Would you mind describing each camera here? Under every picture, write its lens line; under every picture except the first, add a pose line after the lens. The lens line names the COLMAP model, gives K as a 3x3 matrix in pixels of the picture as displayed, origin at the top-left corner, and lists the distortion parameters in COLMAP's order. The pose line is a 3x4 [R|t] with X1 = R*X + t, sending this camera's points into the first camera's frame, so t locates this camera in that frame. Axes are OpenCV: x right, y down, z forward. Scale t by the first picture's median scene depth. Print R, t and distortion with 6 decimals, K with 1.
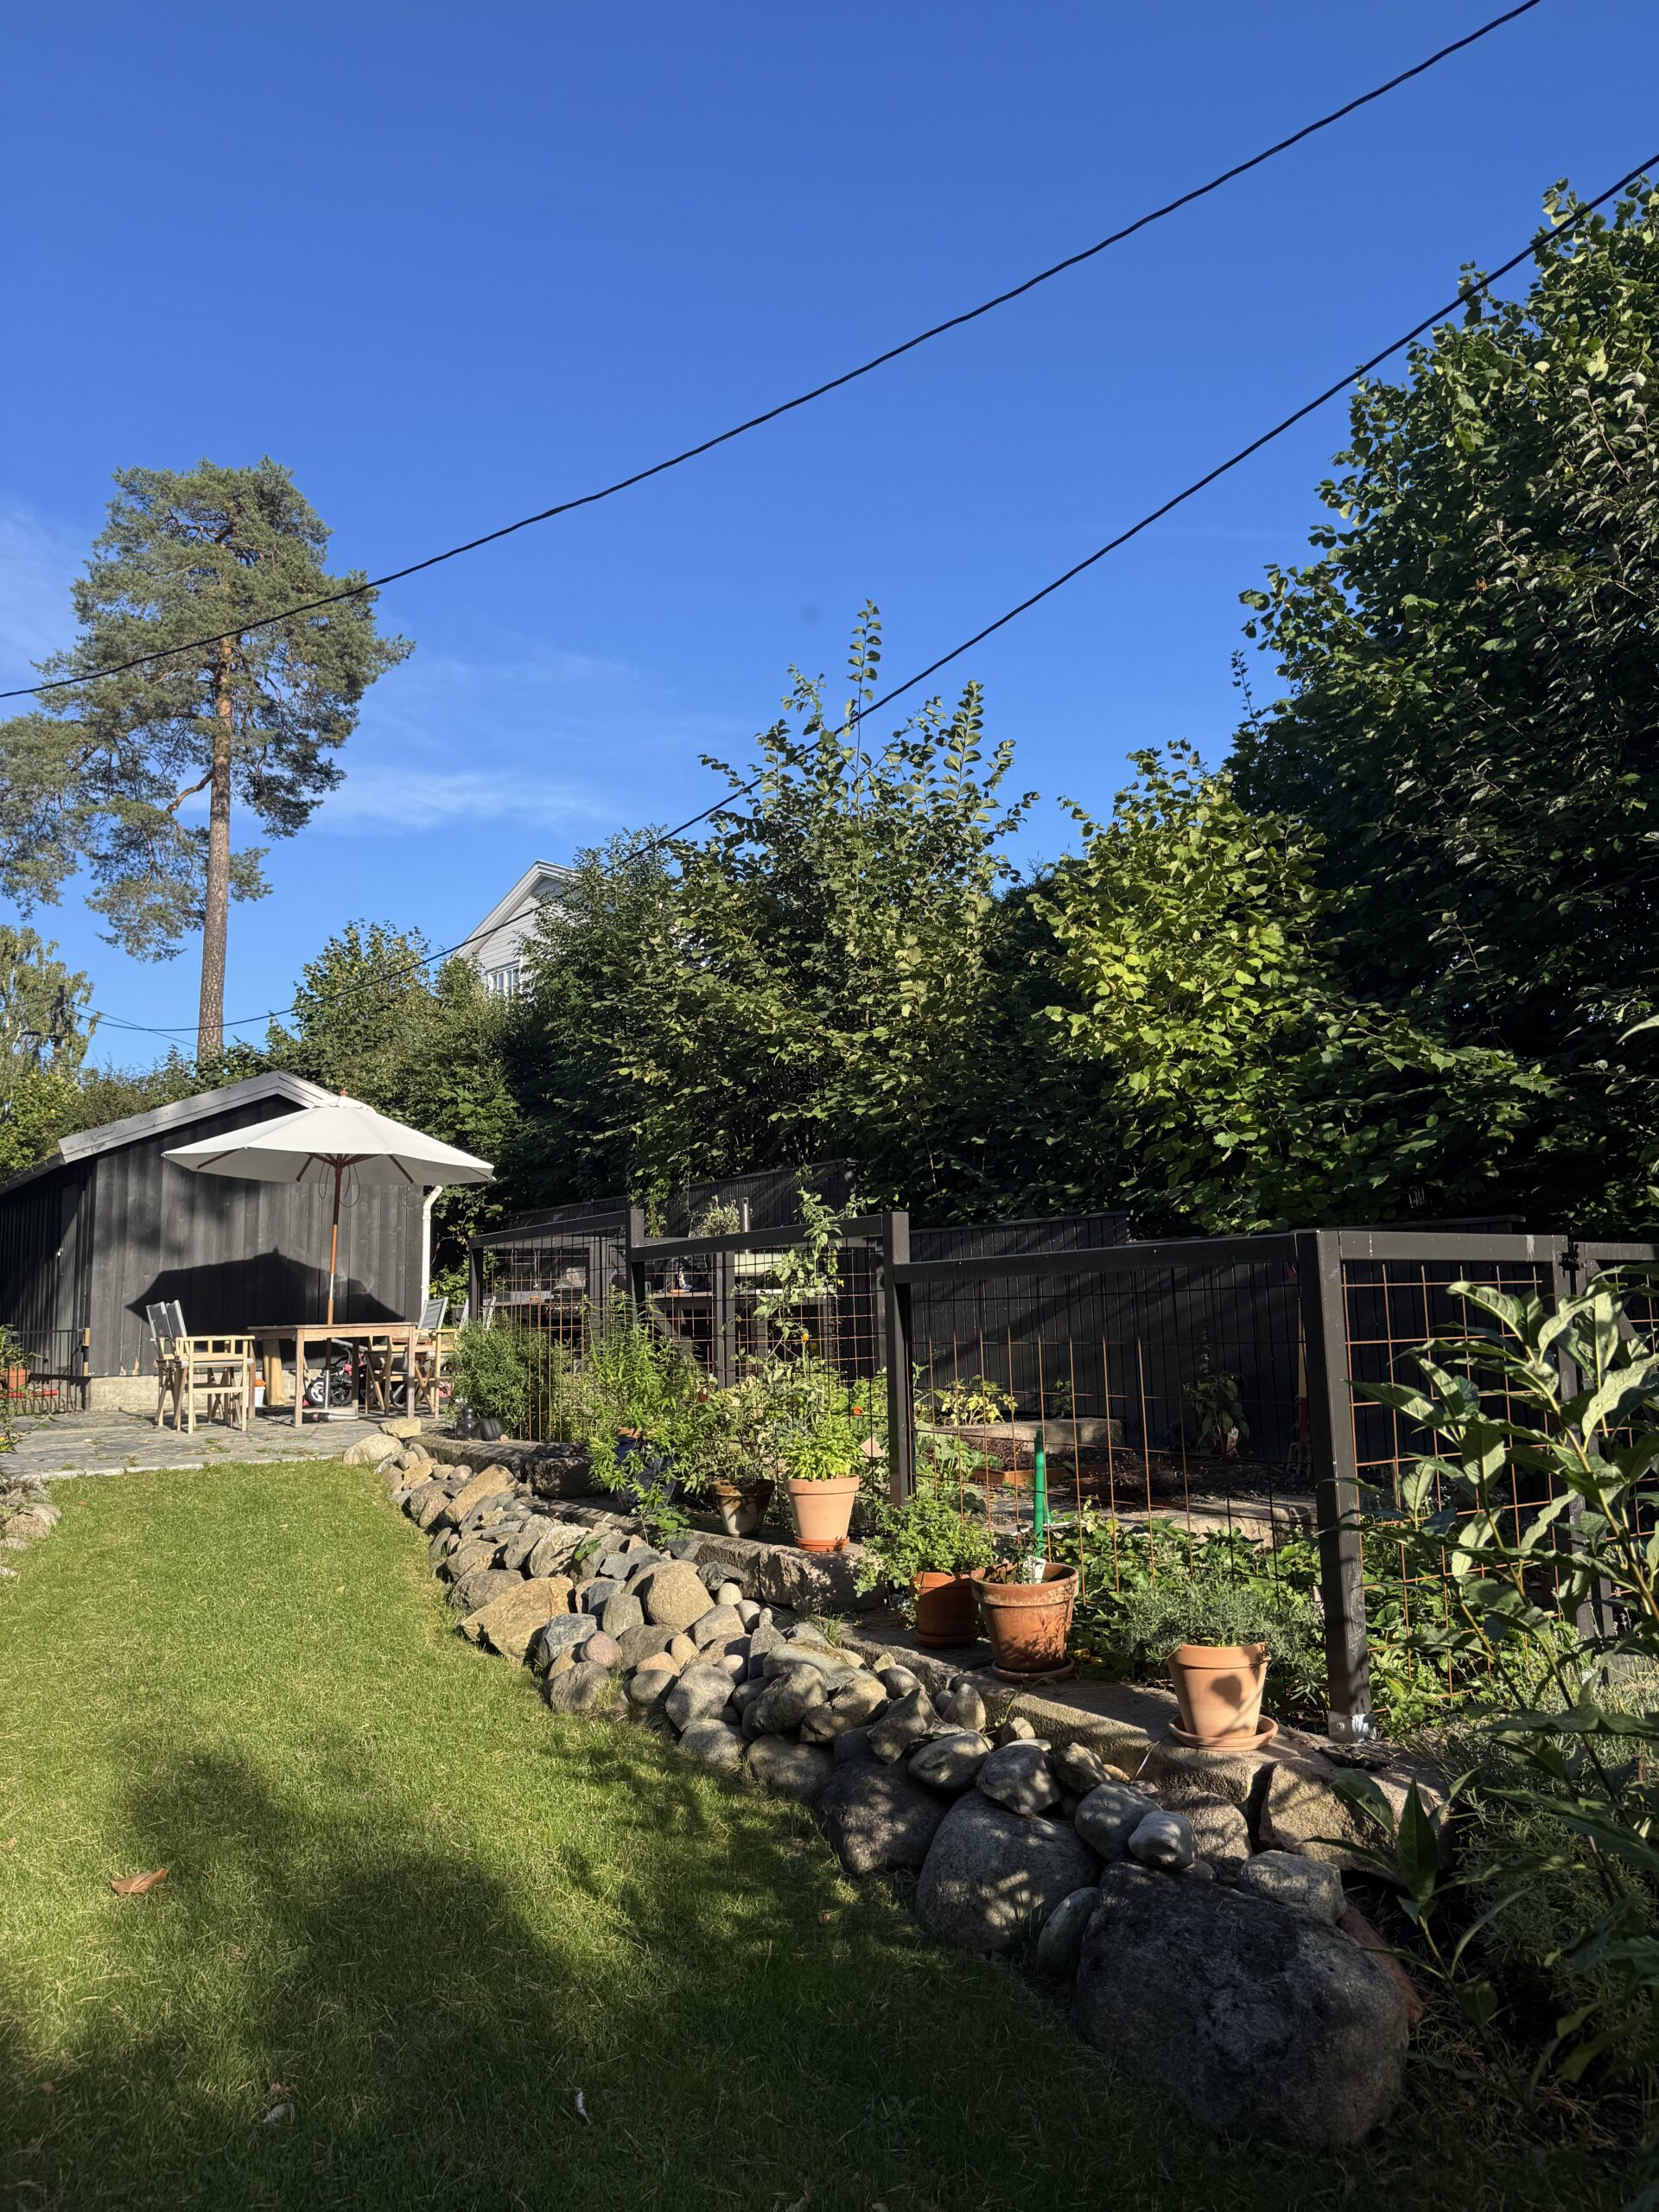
lens RADIAL K [[1508.6, 0, 818.3], [0, 1508.6, 1105.9], [0, 0, 1]] dist [0.027770, -0.000303]
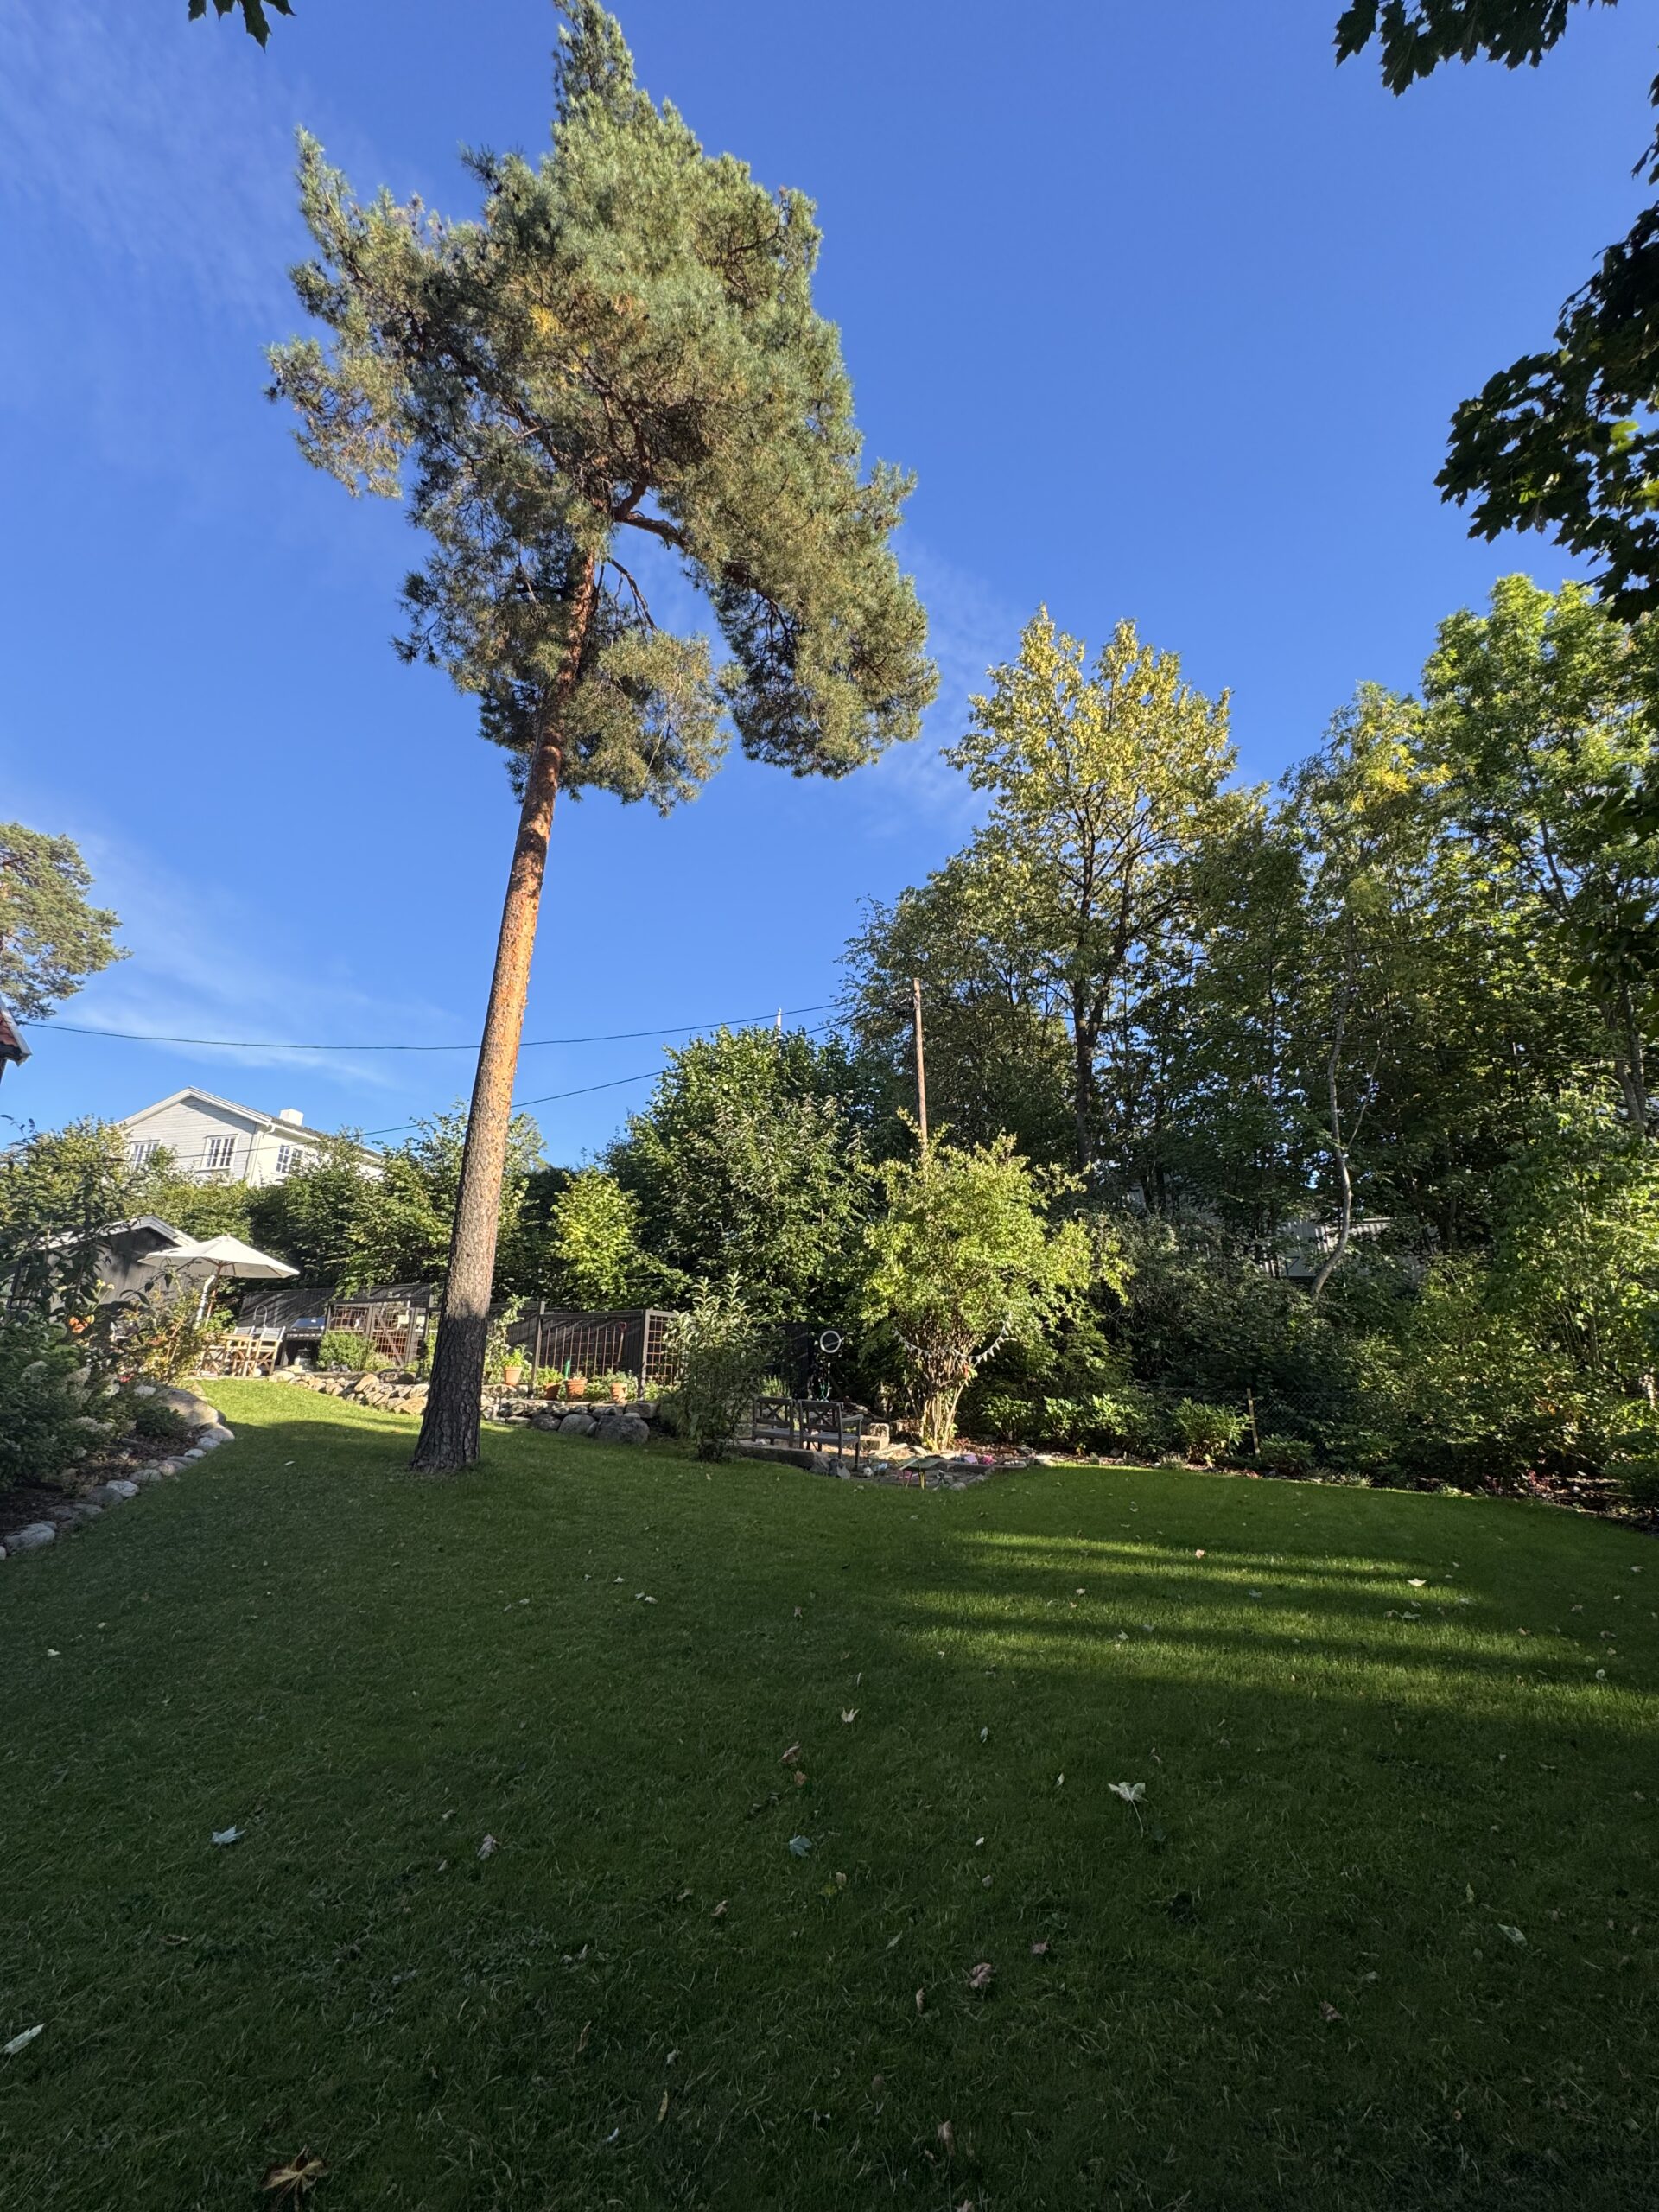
lens RADIAL K [[883.9, 0, 828.3], [0, 883.9, 1103.0], [0, 0, 1]] dist [0.001463, -0.000677]
pose [[0.817585, 0.198444, 0.540532, -0.470741], [-0.097967, 0.972990, -0.209031, -0.015014], [-0.567413, 0.117946, 0.814942, -0.953900]]
